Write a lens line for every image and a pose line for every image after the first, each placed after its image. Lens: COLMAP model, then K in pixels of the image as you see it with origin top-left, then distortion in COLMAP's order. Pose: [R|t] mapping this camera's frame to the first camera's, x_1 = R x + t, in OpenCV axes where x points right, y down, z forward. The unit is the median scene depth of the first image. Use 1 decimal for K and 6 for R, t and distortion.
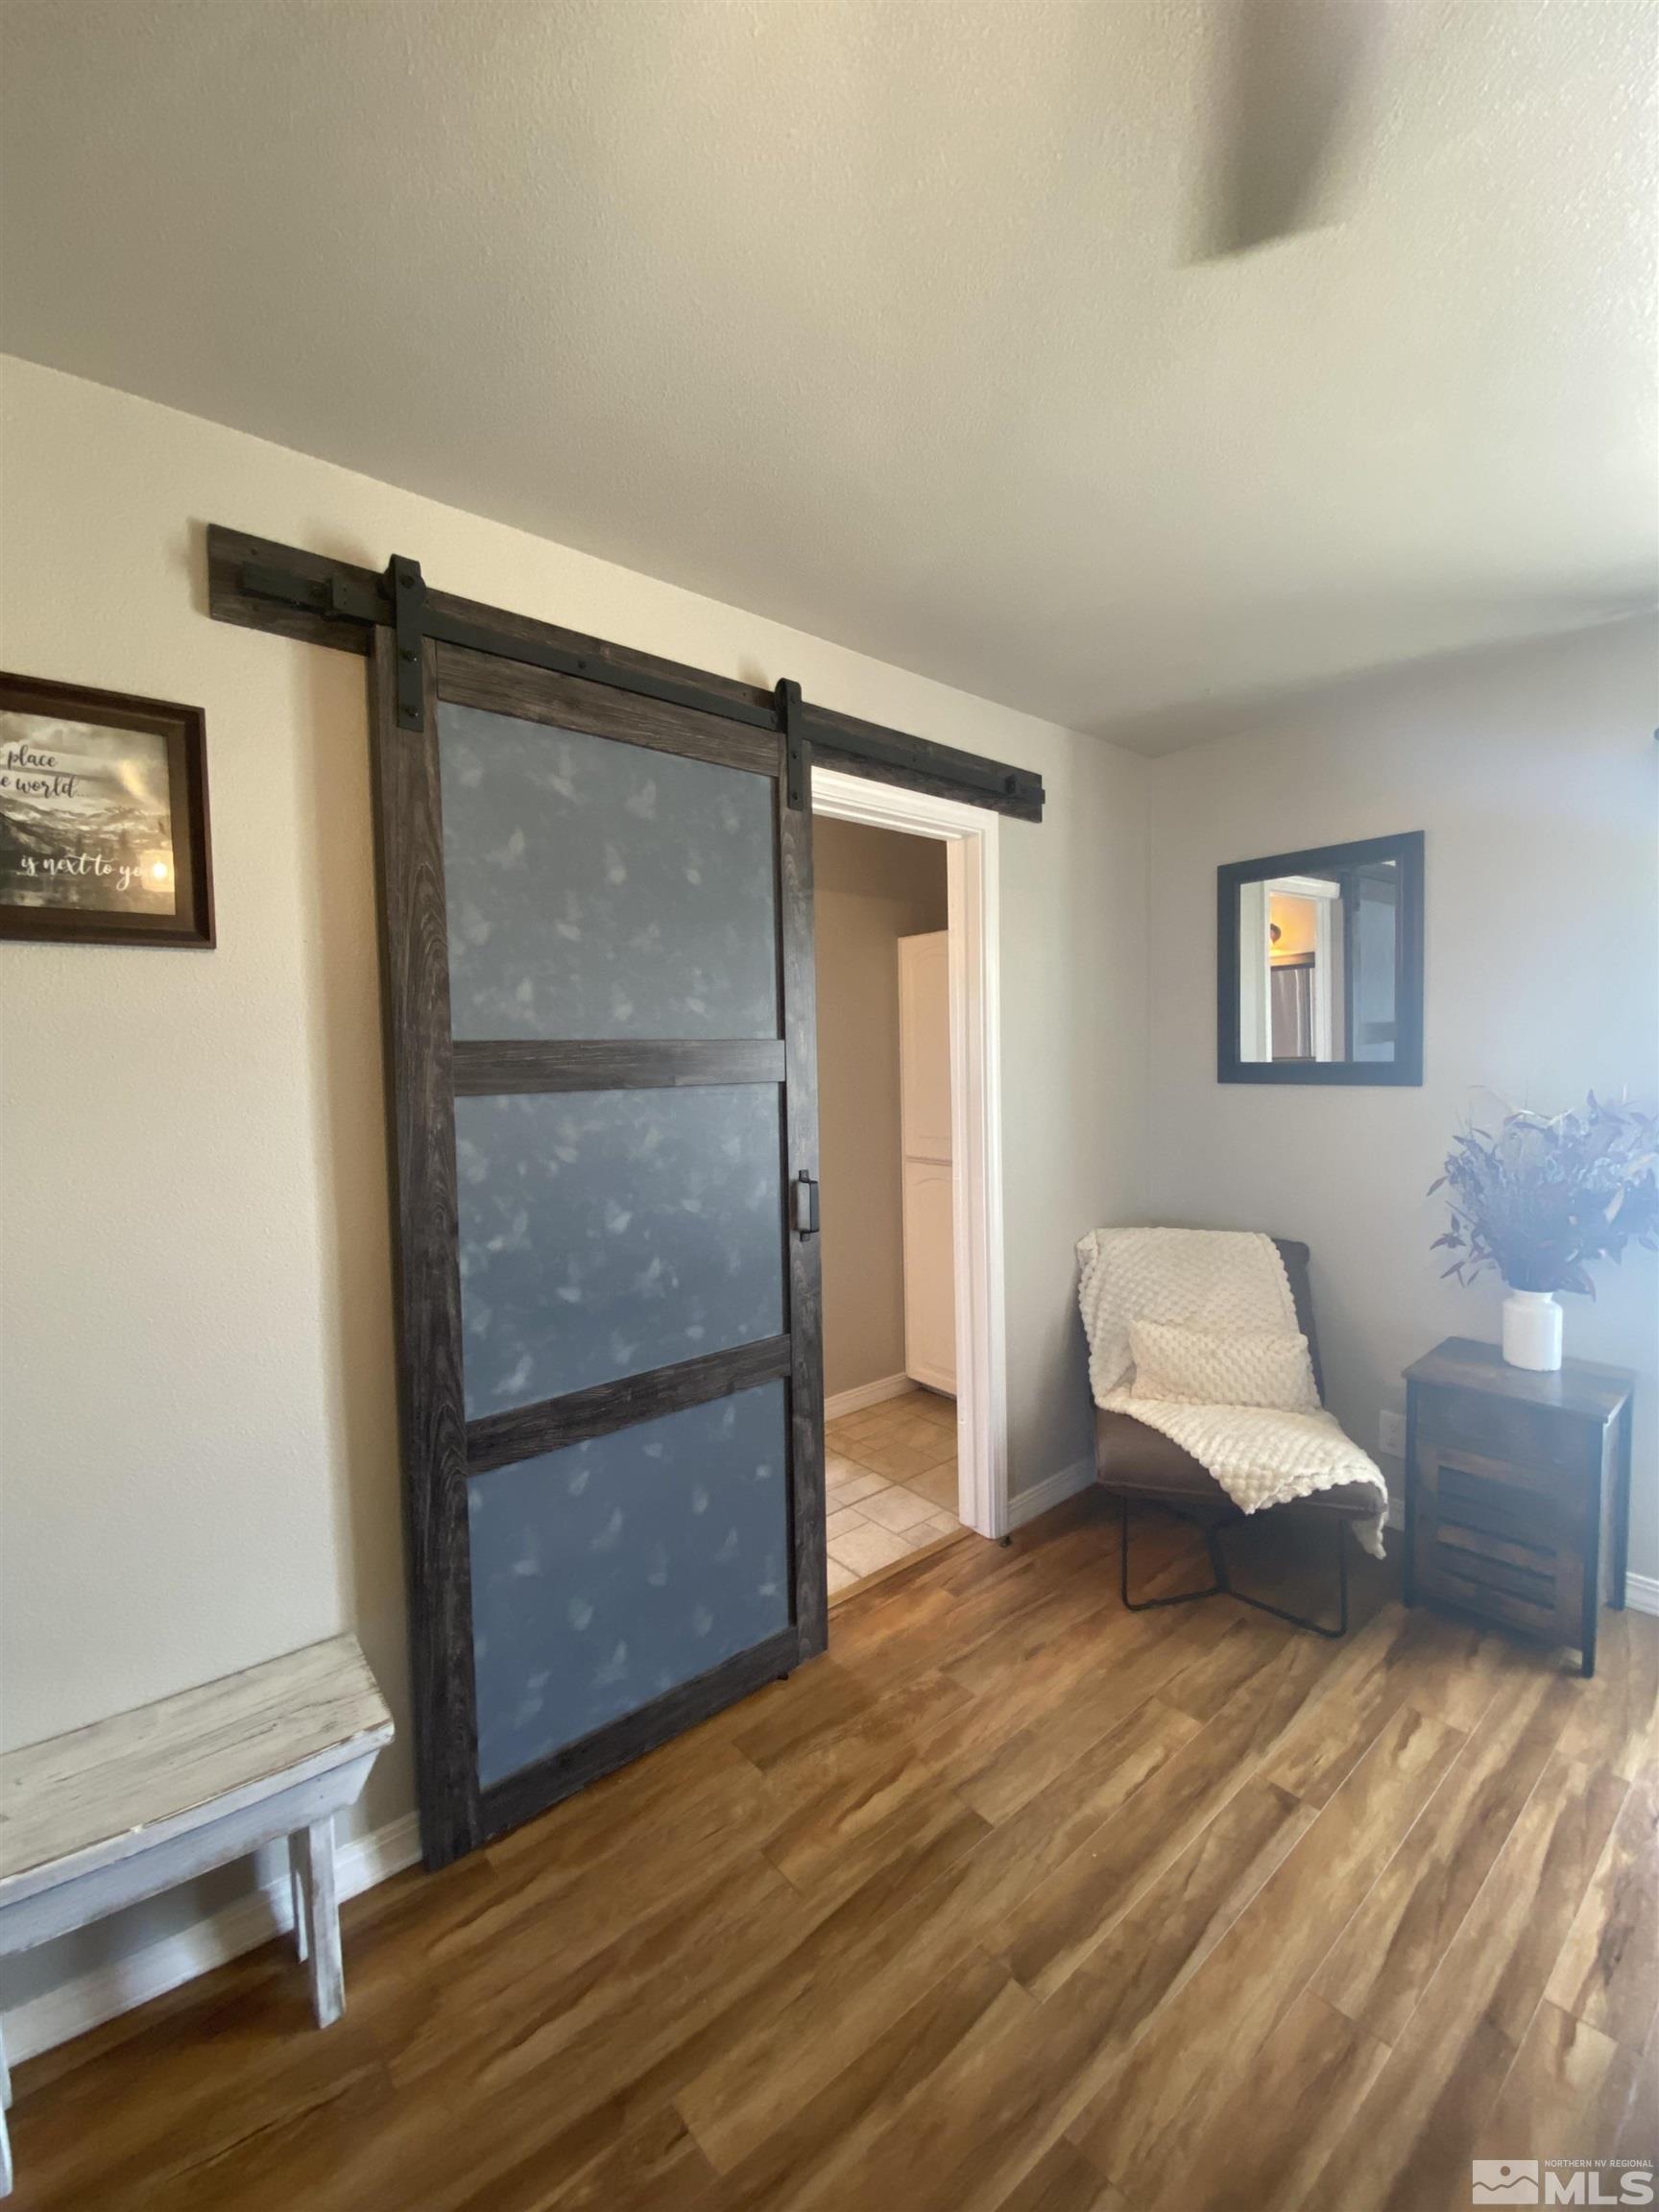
lens RADIAL K [[899.9, 0, 822.9], [0, 899.9, 1096.2], [0, 0, 1]] dist [0.019234, -0.019405]
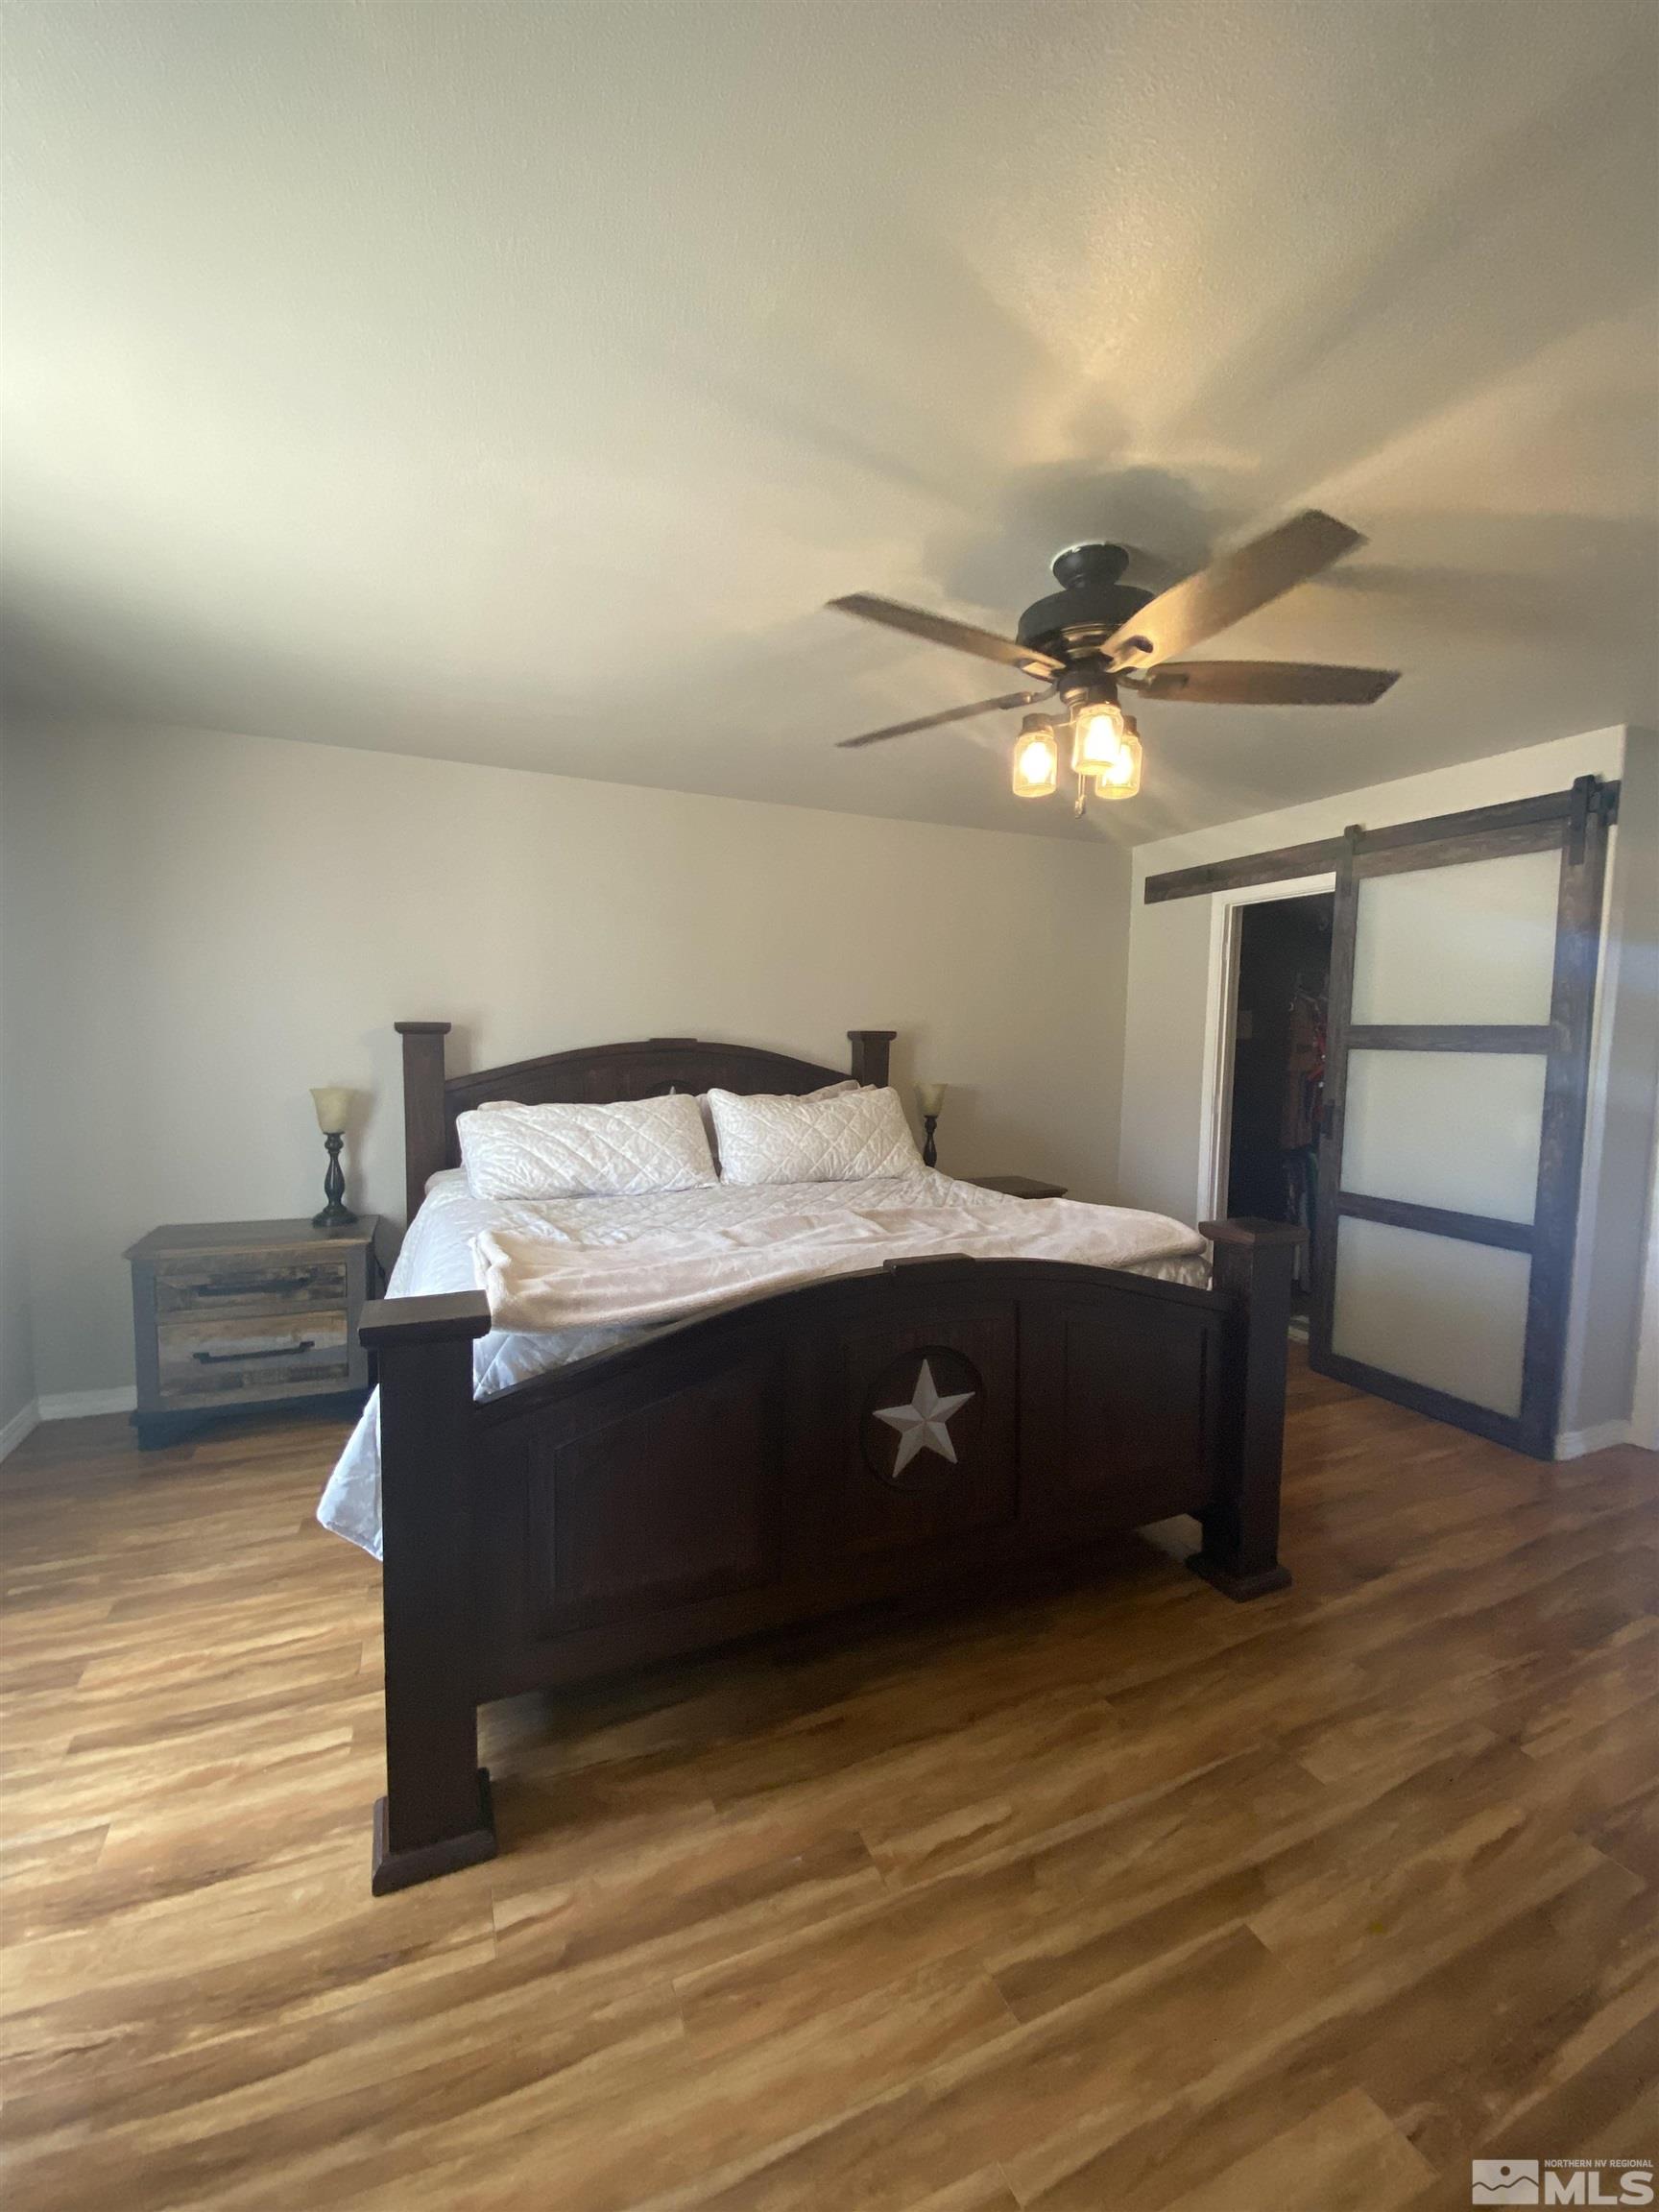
lens RADIAL K [[899.9, 0, 822.9], [0, 899.9, 1096.2], [0, 0, 1]] dist [0.019234, -0.019405]
pose [[-0.958132, -0.016577, 0.285846, 0.187742], [0.014942, 0.994068, 0.107733, -0.065400], [-0.285936, 0.107494, -0.952200, 1.818826]]
